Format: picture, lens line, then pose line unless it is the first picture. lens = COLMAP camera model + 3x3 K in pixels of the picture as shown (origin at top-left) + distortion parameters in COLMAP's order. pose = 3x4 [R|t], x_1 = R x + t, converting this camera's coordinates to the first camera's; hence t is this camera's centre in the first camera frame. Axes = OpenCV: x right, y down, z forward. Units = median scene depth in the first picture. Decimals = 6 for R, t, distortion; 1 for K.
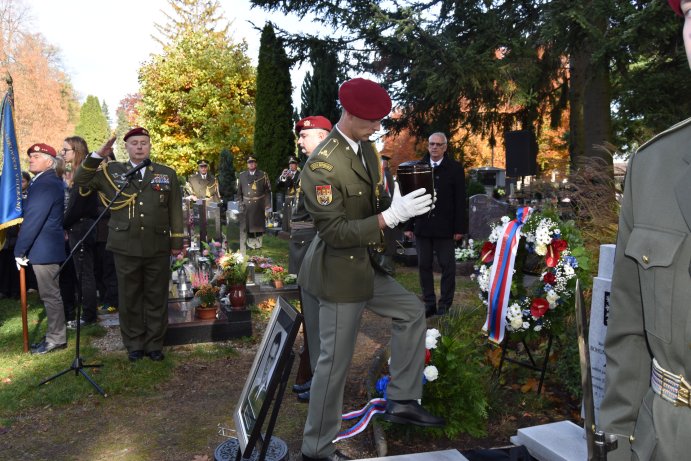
lens RADIAL K [[622.4, 0, 346.1], [0, 622.4, 250.3], [0, 0, 1]] dist [-0.078503, 0.002721]
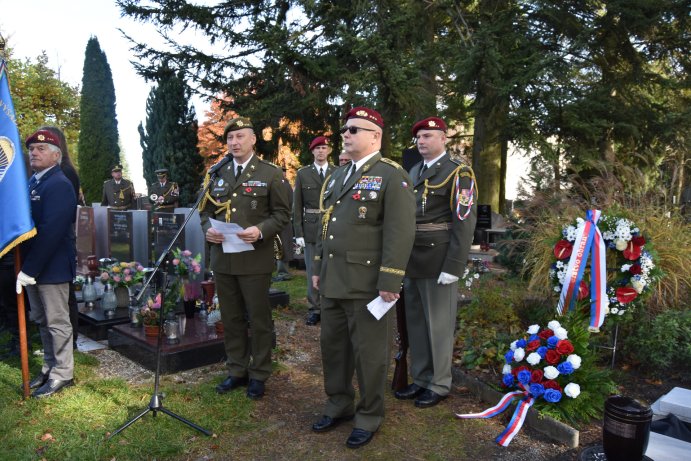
lens RADIAL K [[541.3, 0, 345.2], [0, 541.3, 240.4], [0, 0, 1]] dist [-0.097196, 0.043091]
pose [[0.915864, -0.020437, 0.400969, -0.161012], [0.032198, 0.999226, -0.022614, -0.001314], [-0.400196, 0.033621, 0.915813, 0.083052]]
